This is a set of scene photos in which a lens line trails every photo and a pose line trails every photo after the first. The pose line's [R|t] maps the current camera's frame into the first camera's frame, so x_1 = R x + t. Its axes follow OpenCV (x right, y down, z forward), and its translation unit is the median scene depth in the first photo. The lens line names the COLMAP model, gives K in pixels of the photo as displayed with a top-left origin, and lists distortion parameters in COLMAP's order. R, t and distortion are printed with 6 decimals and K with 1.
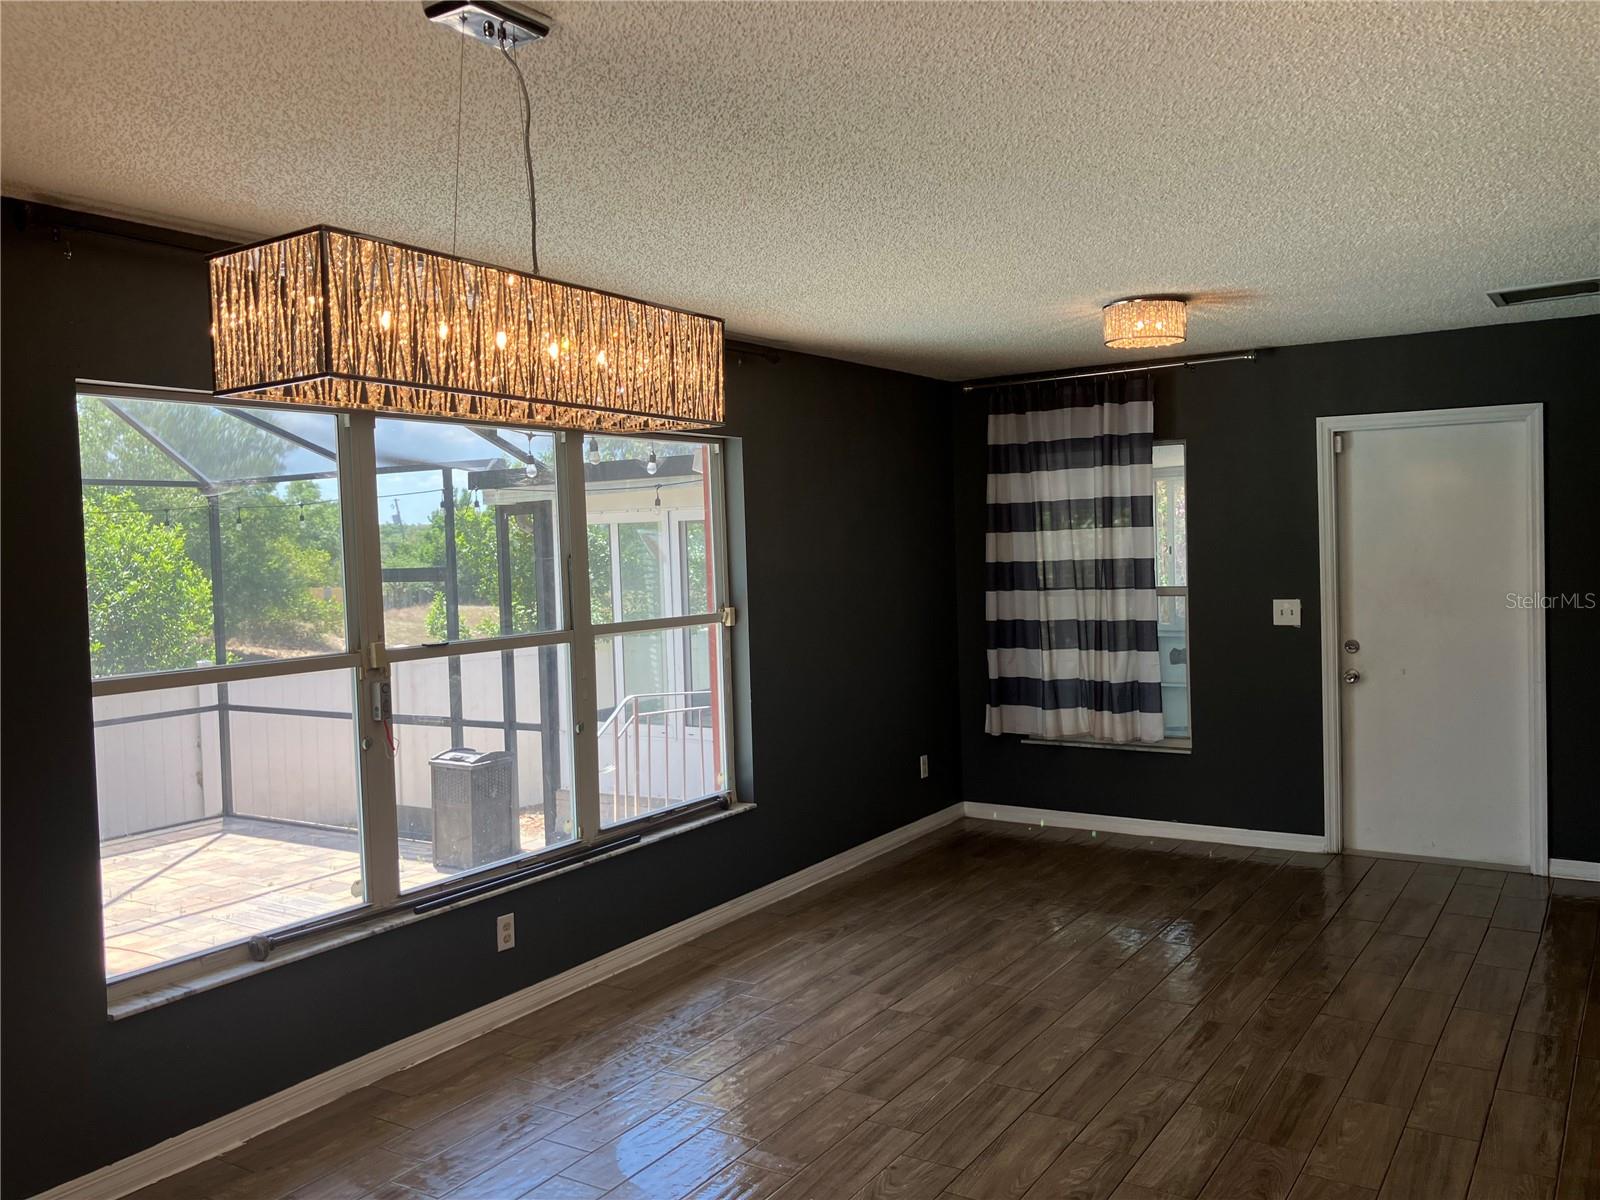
lens RADIAL K [[1325.8, 0, 802.0], [0, 1325.8, 584.1], [0, 0, 1]] dist [0.007290, 0.003434]
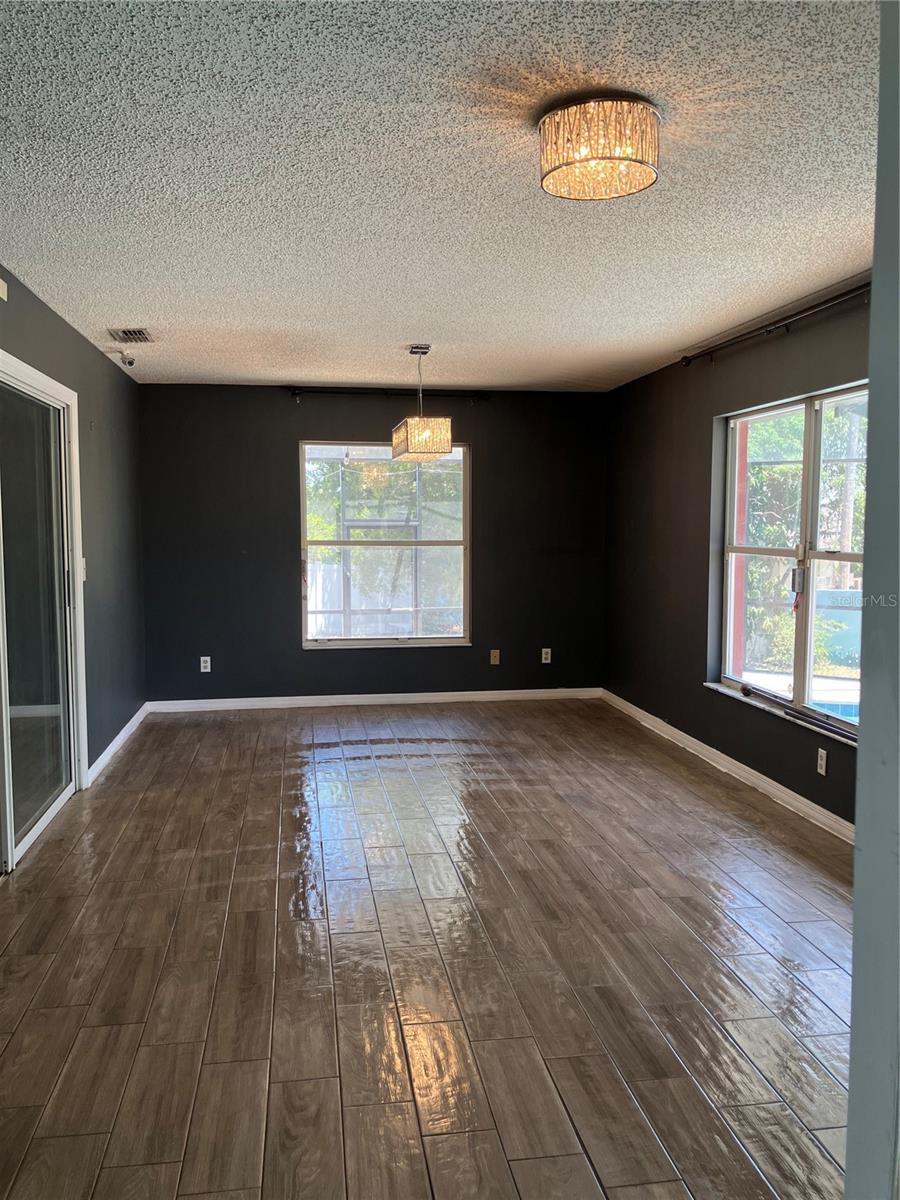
lens RADIAL K [[994.4, 0, 450.0], [0, 994.4, 600.0], [0, 0, 1]] dist [0.007290, 0.003434]
pose [[-0.748896, 0.082246, -0.657564, 0.813620], [-0.001730, 0.992023, 0.126049, -0.041332], [0.662685, 0.095535, -0.742779, 1.643128]]
